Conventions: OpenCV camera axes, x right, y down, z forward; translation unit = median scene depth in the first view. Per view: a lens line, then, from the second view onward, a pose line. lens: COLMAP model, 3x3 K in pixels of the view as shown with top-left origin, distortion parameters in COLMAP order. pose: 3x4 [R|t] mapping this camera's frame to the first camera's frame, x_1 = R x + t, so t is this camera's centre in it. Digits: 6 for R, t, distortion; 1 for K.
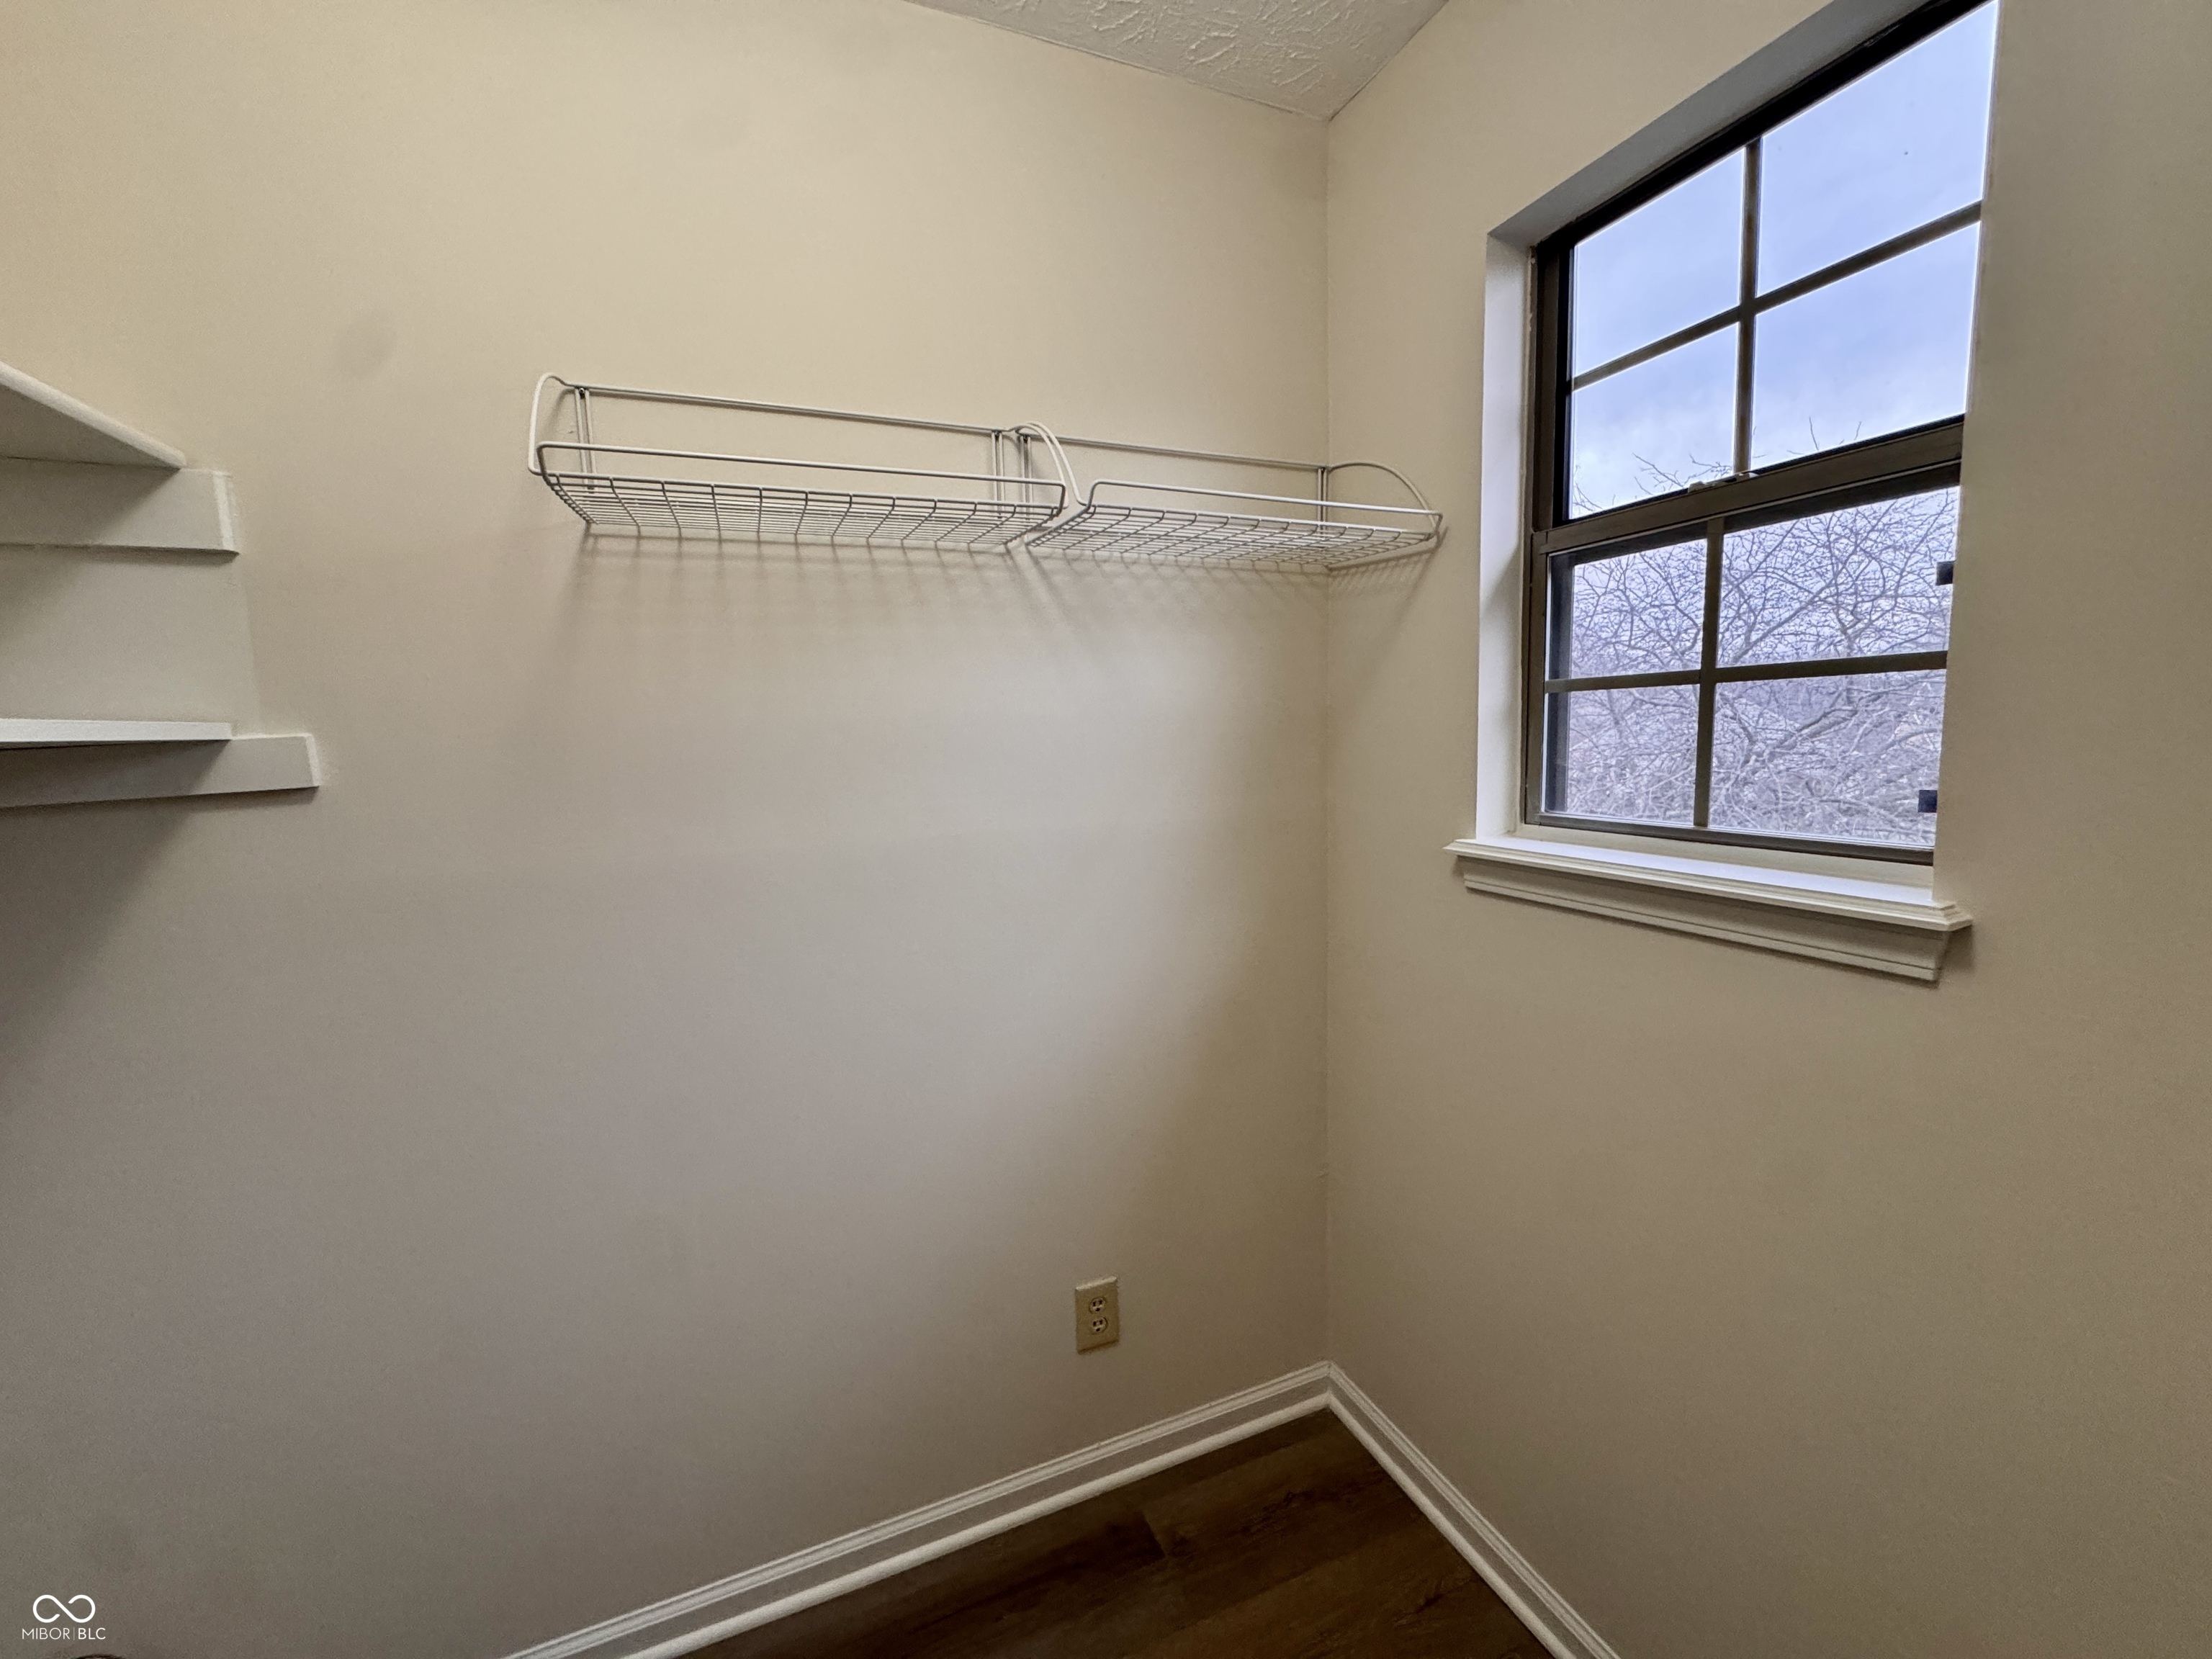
lens RADIAL K [[882.3, 0, 1108.6], [0, 882.3, 834.7], [0, 0, 1]] dist [-0.002903, 0.000790]
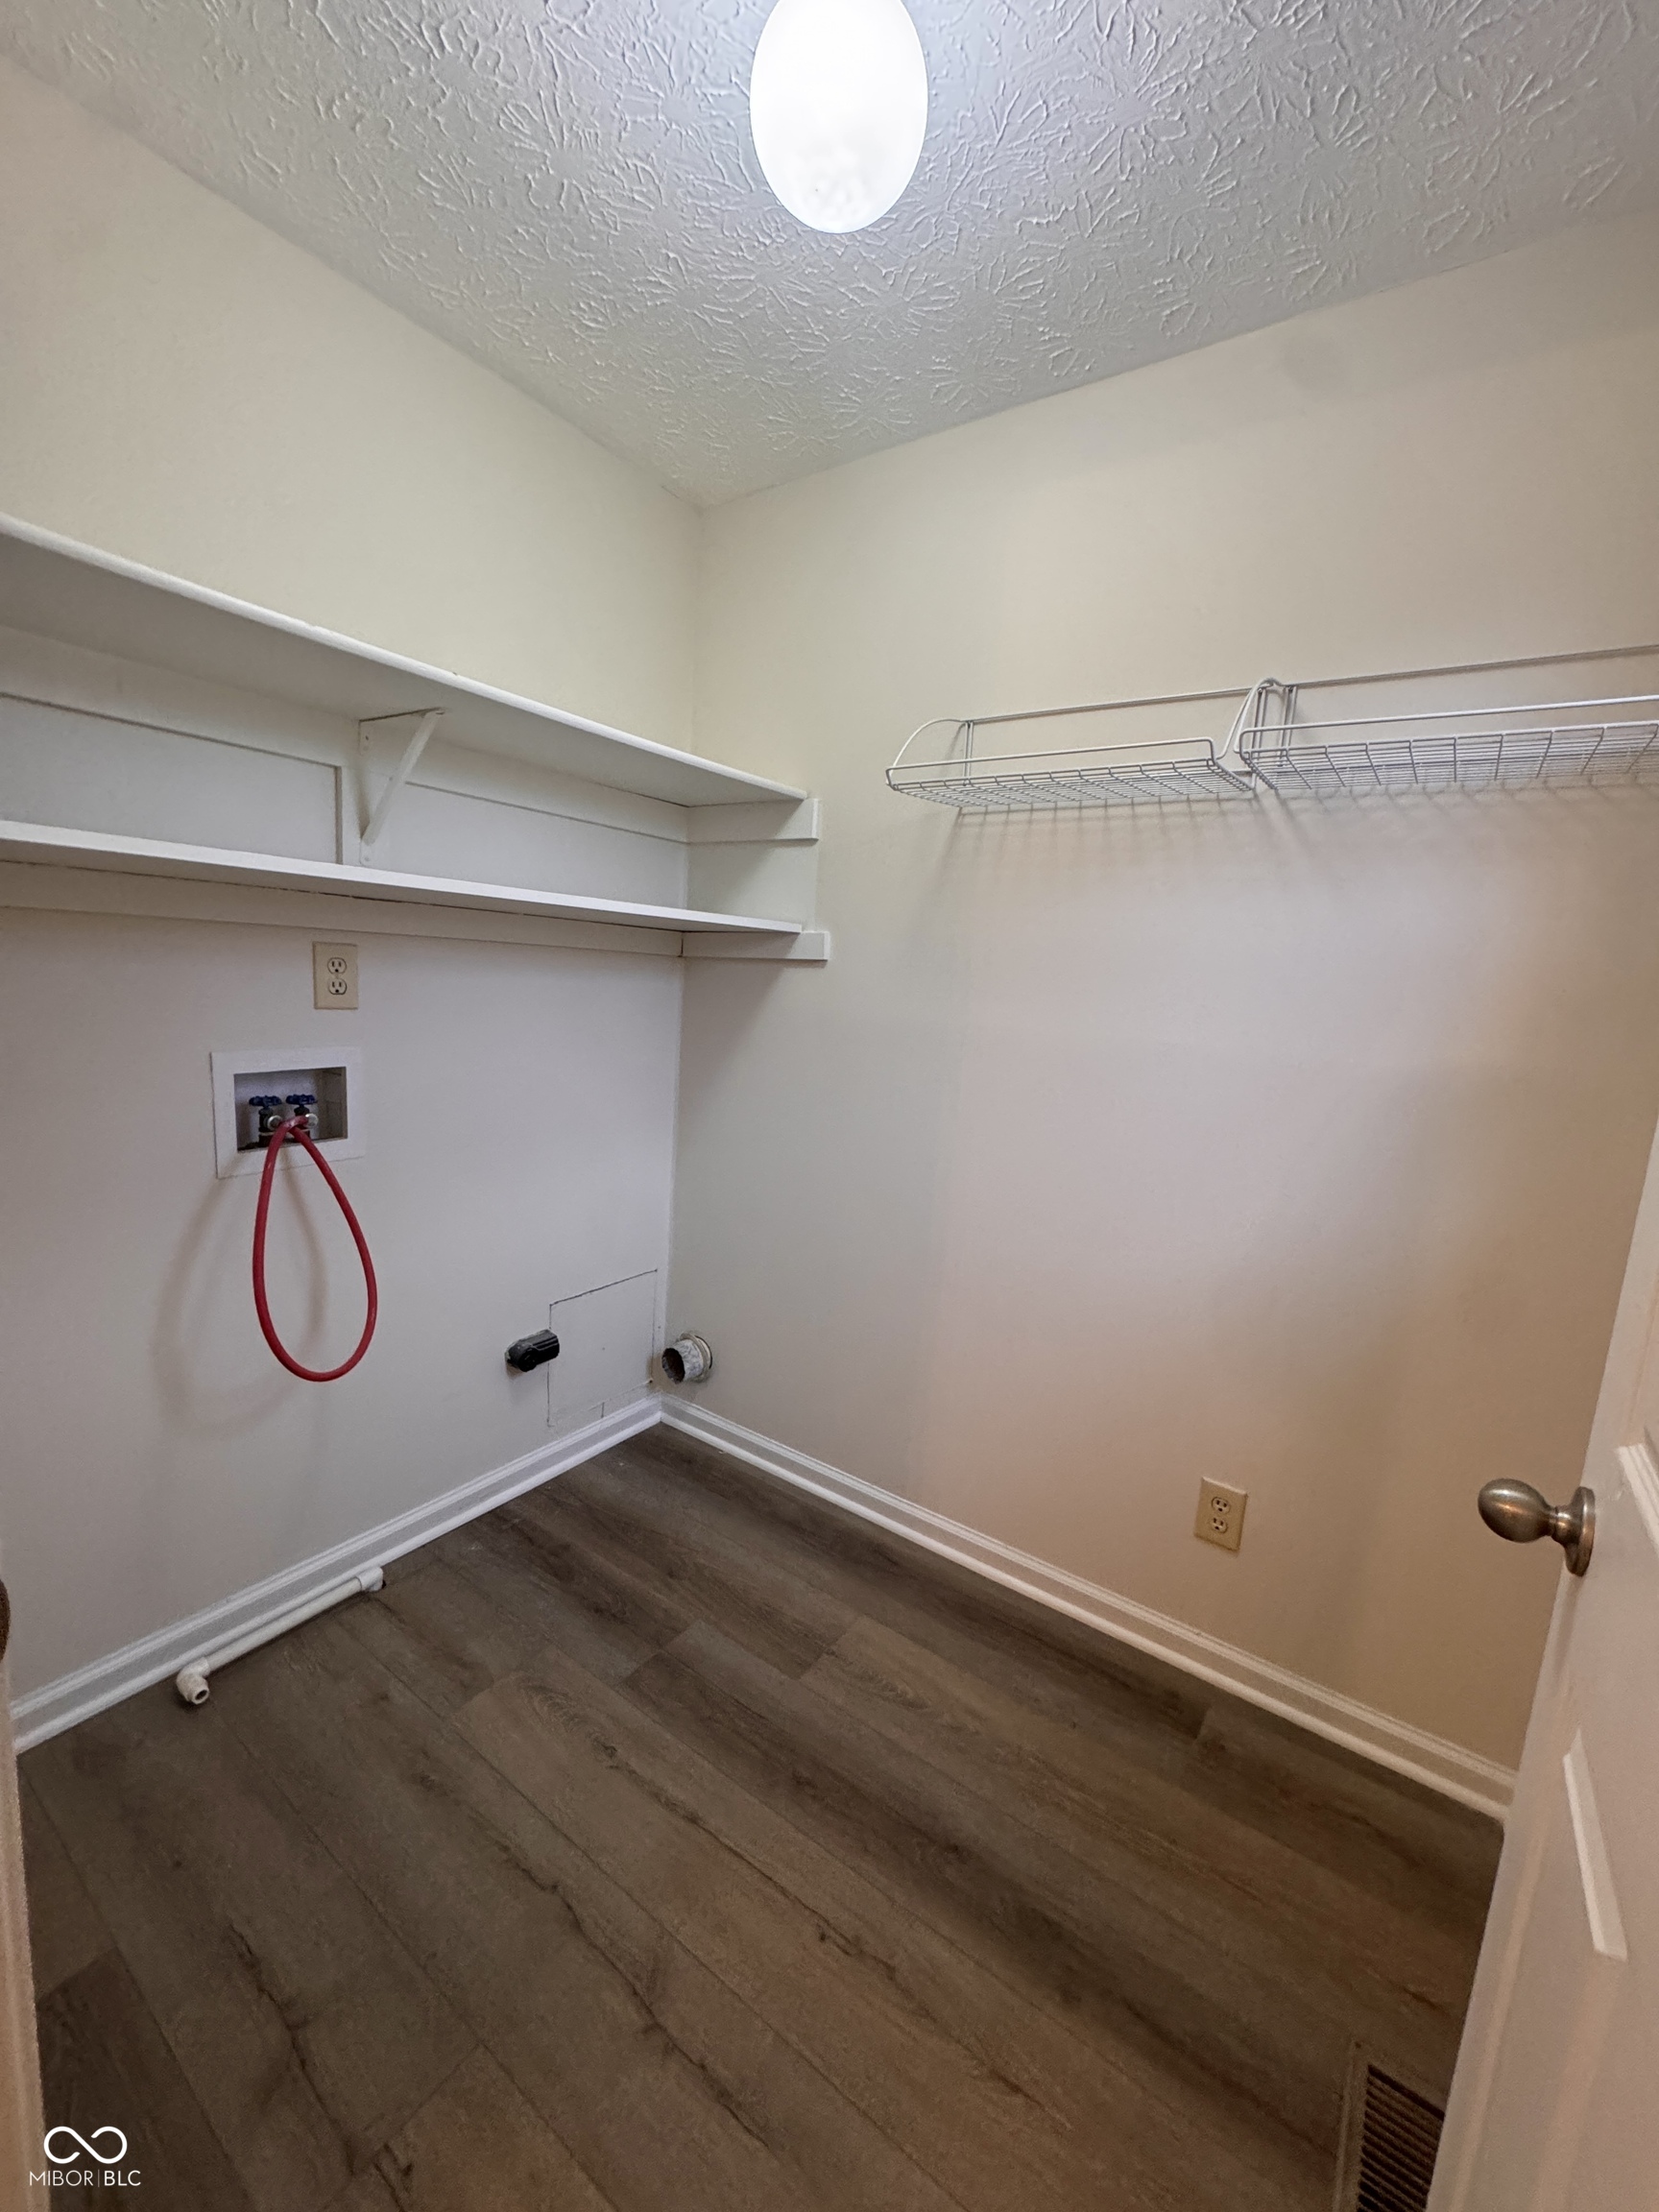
lens RADIAL K [[882.3, 0, 830.5], [0, 882.3, 1102.1], [0, 0, 1]] dist [-0.002903, 0.000790]
pose [[0.530798, 0.189451, -0.826052, 0.594507], [-0.176967, 0.977985, 0.110582, 0.027175], [0.828816, 0.087488, 0.552639, -0.022600]]
